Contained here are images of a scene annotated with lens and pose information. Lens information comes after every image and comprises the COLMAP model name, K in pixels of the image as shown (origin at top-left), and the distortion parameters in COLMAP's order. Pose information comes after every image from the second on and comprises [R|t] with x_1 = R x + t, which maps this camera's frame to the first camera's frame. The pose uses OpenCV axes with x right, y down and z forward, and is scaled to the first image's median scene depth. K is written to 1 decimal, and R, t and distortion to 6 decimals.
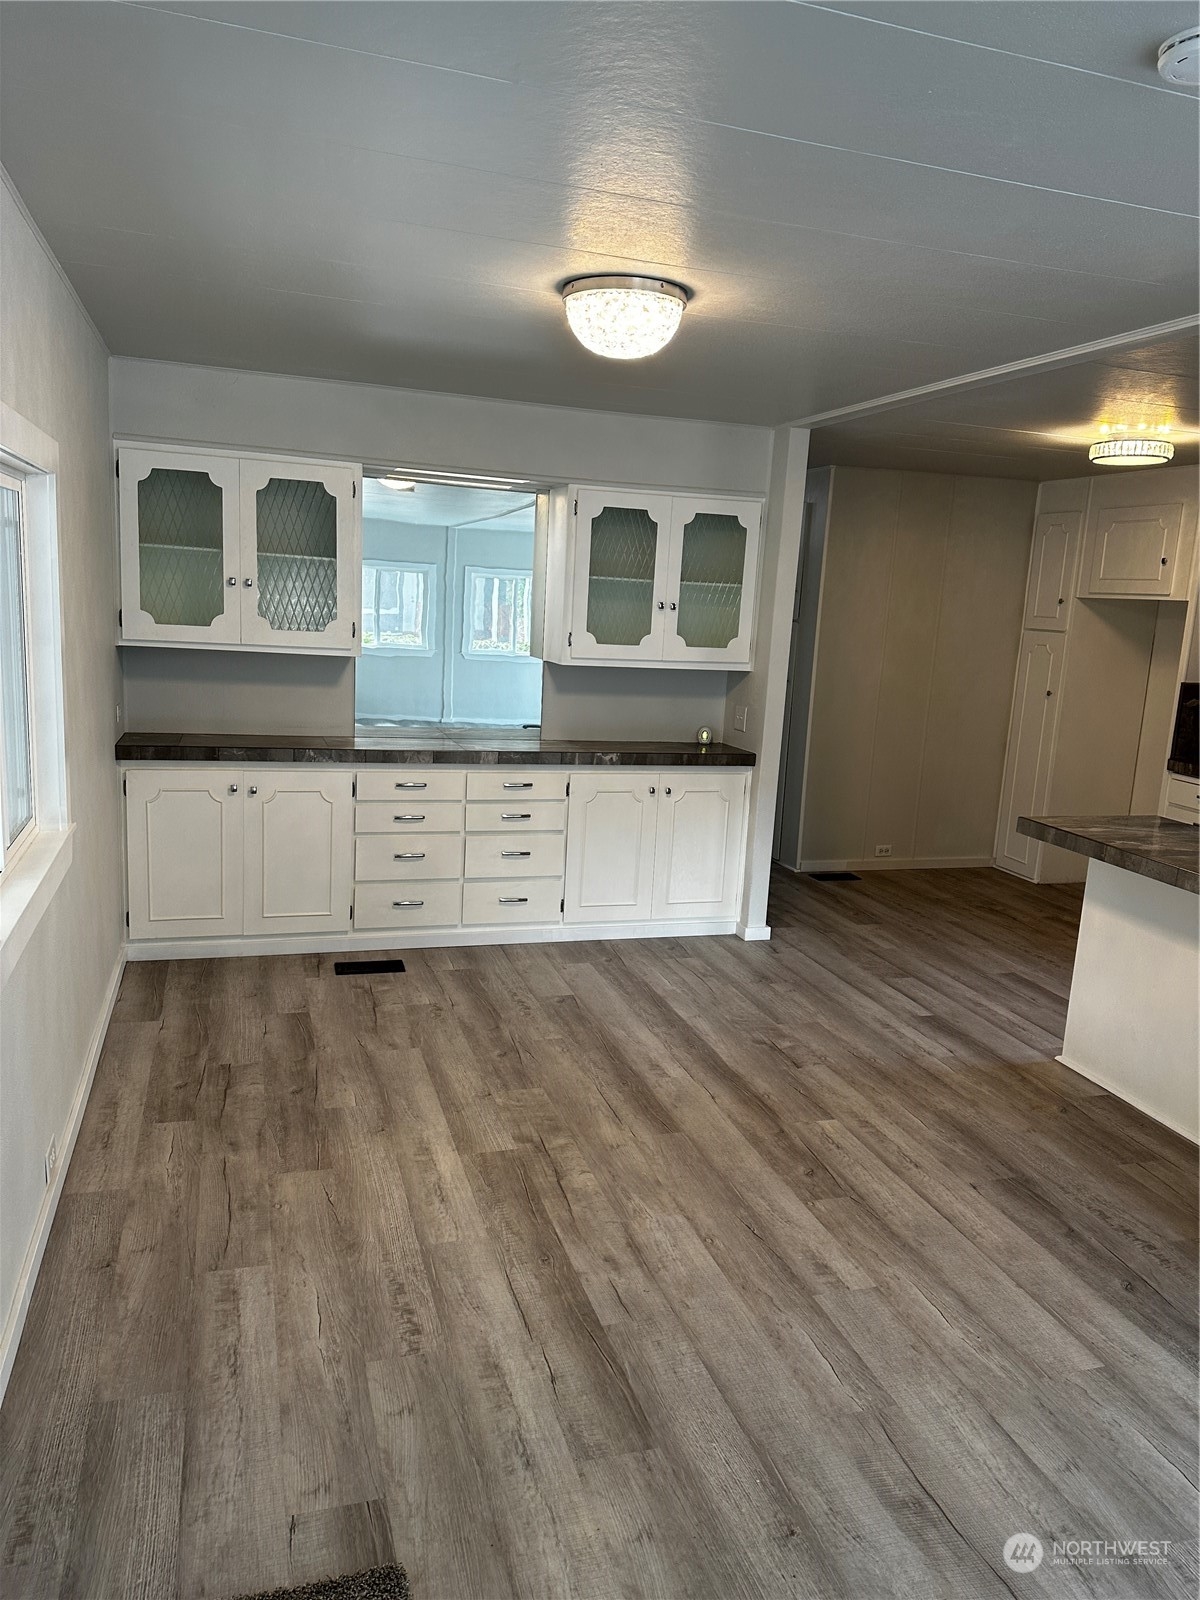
lens RADIAL K [[1113.3, 0, 609.1], [0, 1113.3, 799.4], [0, 0, 1]] dist [0.042978, -0.057414]
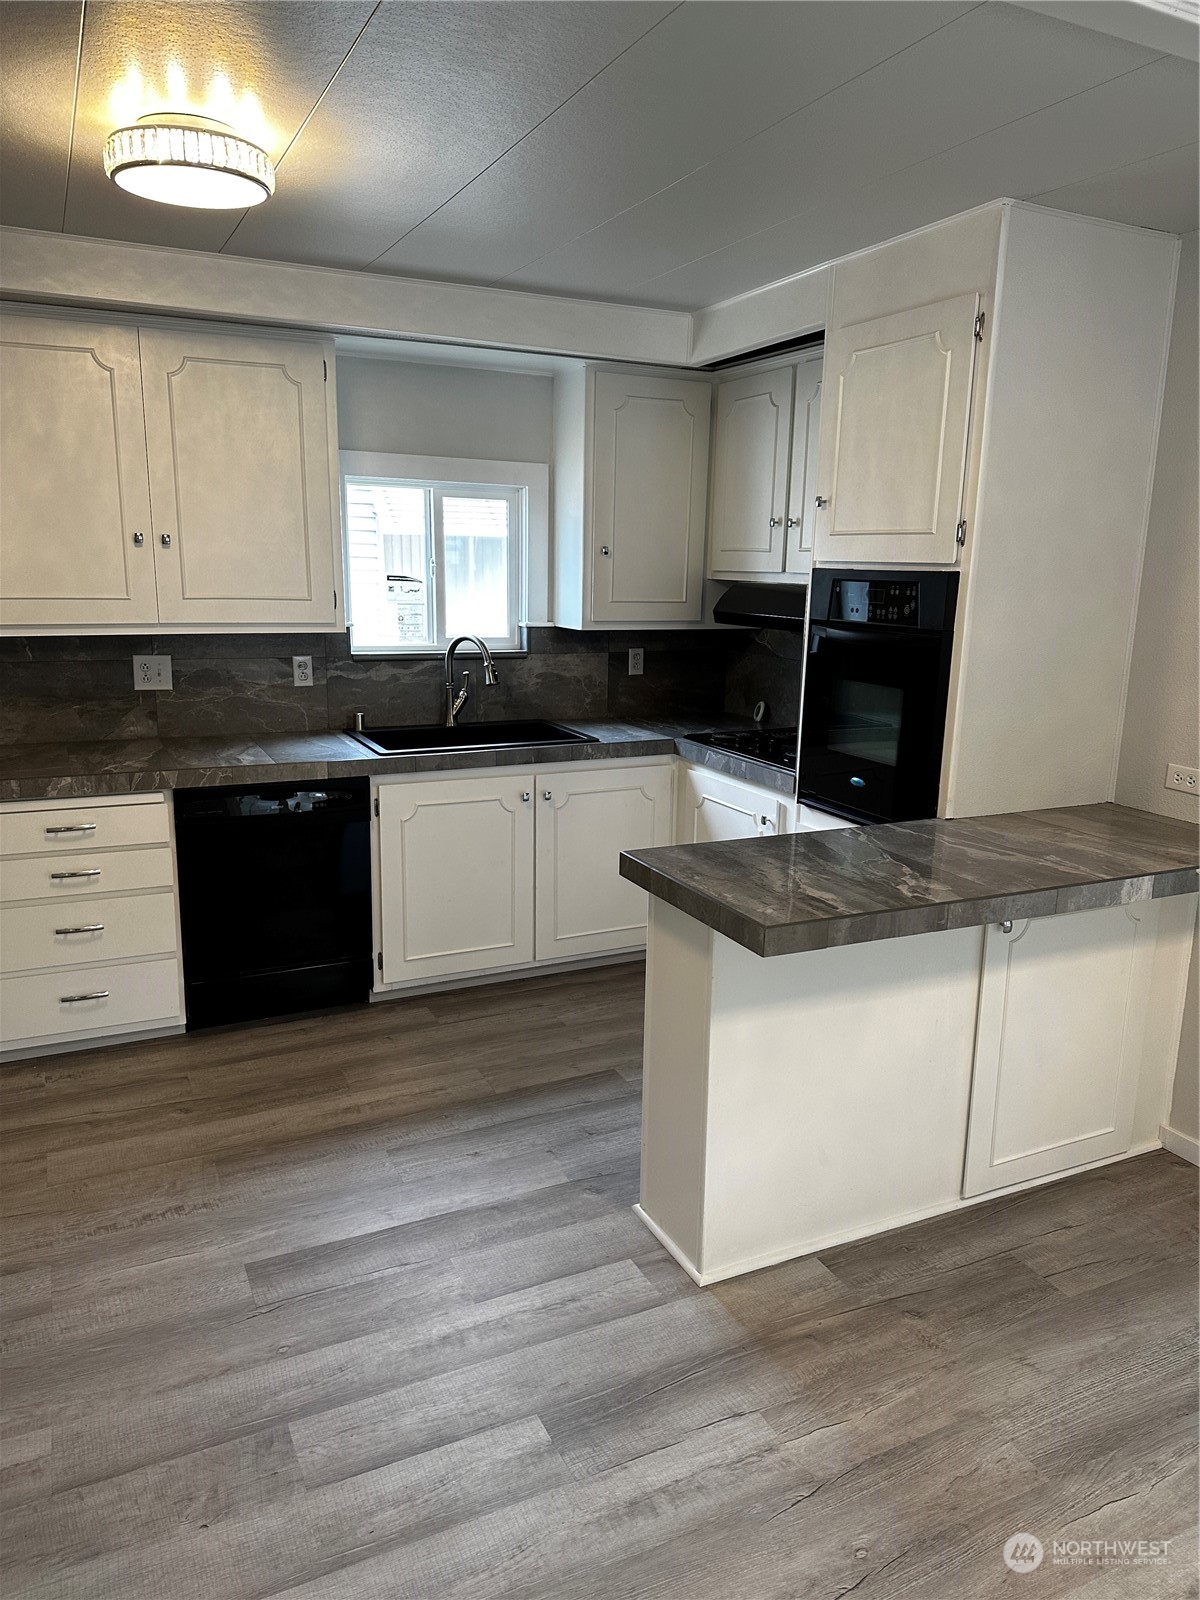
lens RADIAL K [[1113.3, 0, 598.0], [0, 1113.3, 801.7], [0, 0, 1]] dist [0.042978, -0.057414]
pose [[-0.136109, -0.266884, 0.954069, -0.103874], [0.157207, 0.945010, 0.286778, -0.206125], [-0.978141, 0.189019, -0.086668, 1.117738]]
